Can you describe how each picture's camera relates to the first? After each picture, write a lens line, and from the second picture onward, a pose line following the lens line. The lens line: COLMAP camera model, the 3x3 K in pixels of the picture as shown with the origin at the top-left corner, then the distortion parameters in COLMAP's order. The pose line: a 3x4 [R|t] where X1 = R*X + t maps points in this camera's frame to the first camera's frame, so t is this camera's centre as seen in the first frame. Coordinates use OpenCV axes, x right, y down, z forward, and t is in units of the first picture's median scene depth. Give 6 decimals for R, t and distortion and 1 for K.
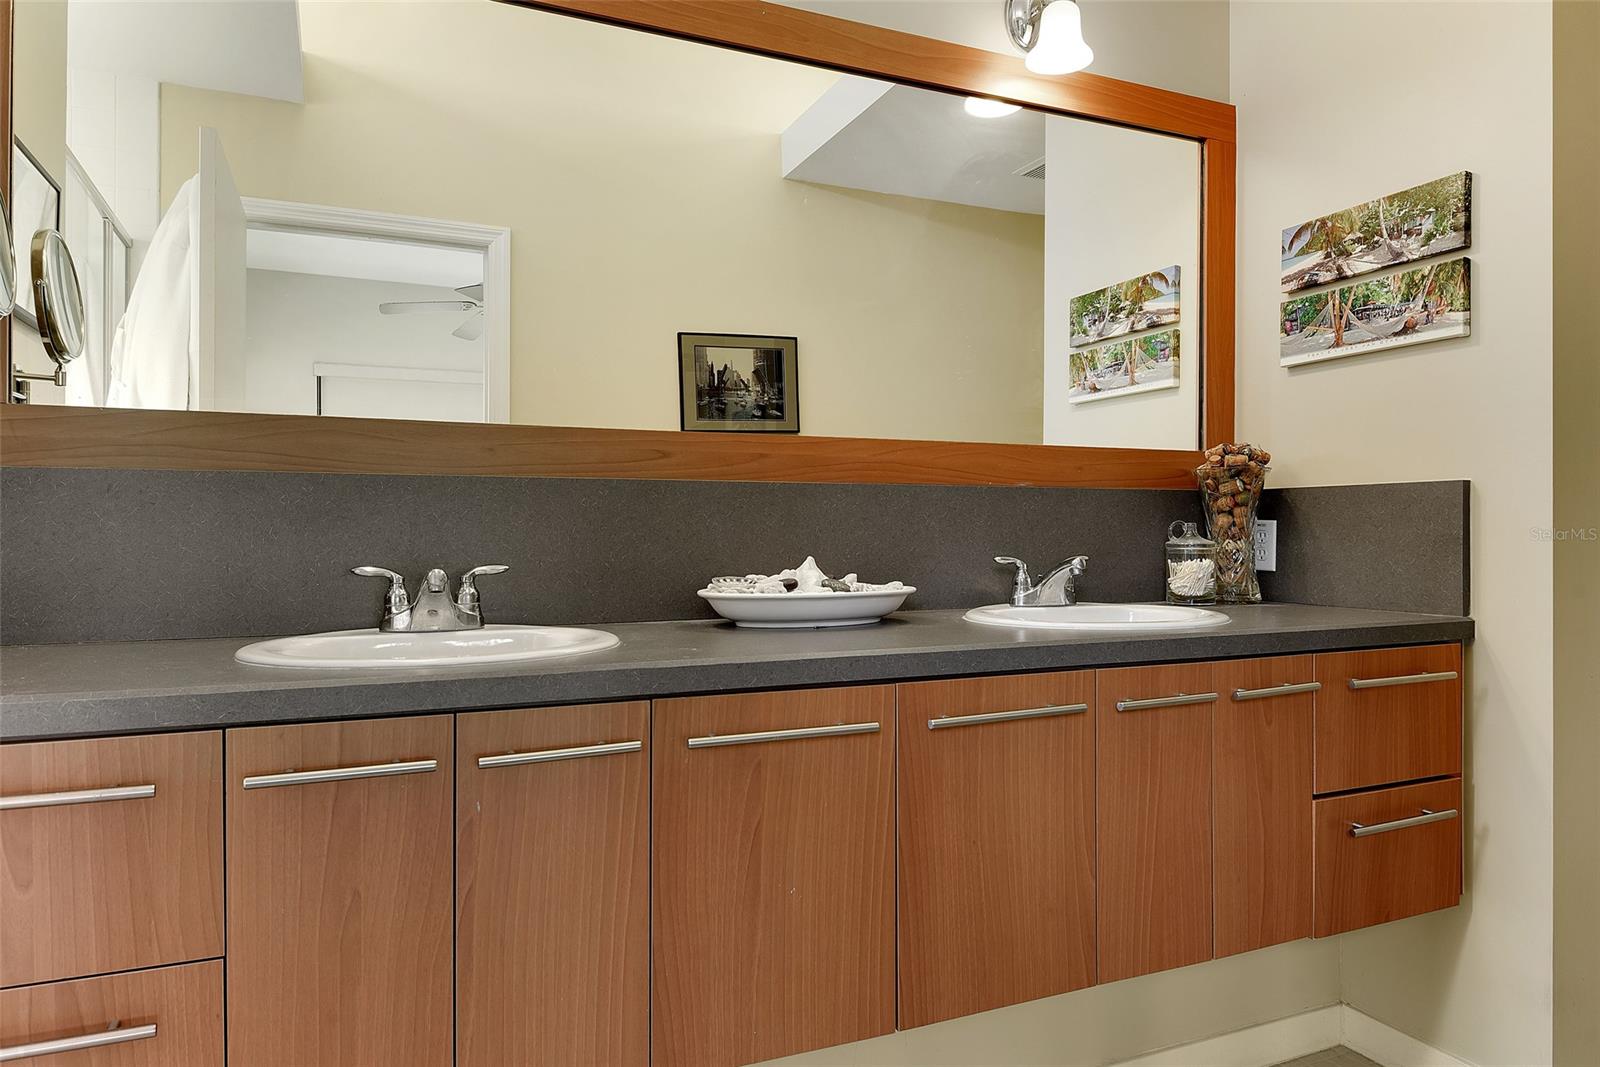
lens RADIAL K [[975.1, 0, 796.6], [0, 975.1, 531.4], [0, 0, 1]] dist [0.001412, 0.000784]
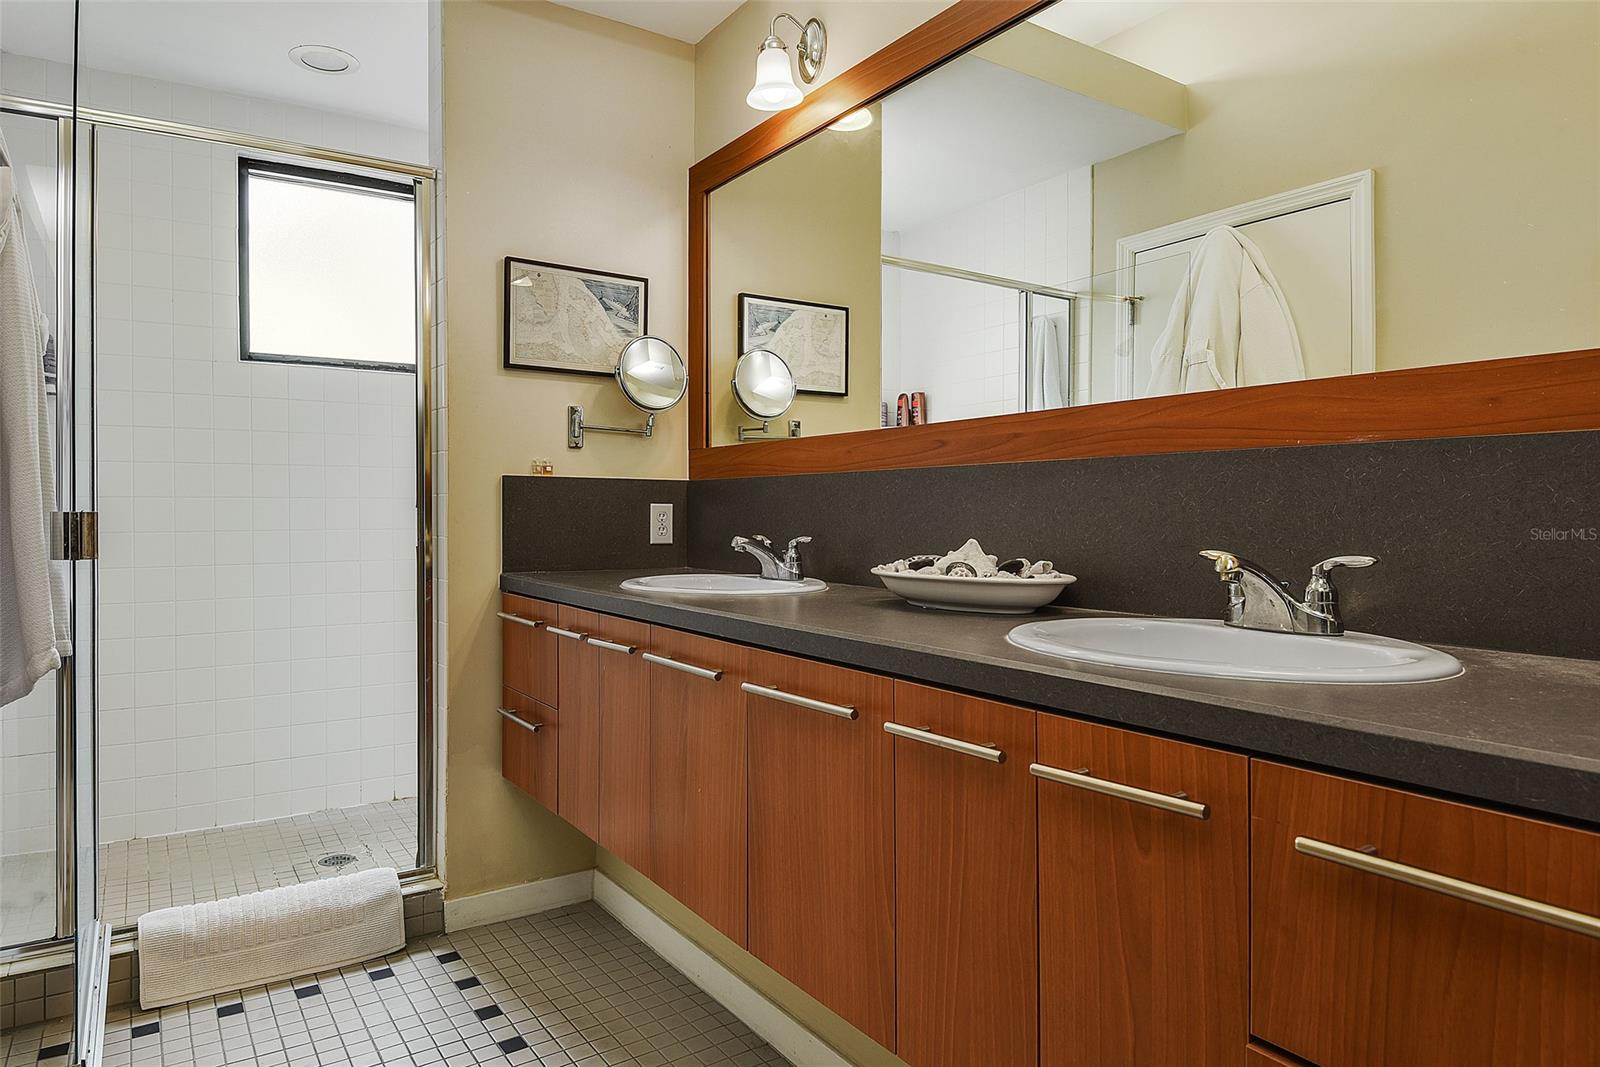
lens RADIAL K [[1002.0, 0, 799.3], [0, 1002.0, 526.9], [0, 0, 1]] dist [0.001955, -0.000042]
pose [[0.173039, 0.013145, -0.984827, 0.864015], [-0.008737, 0.999892, 0.011811, 0.003068], [0.984876, 0.006561, 0.173136, 0.589665]]
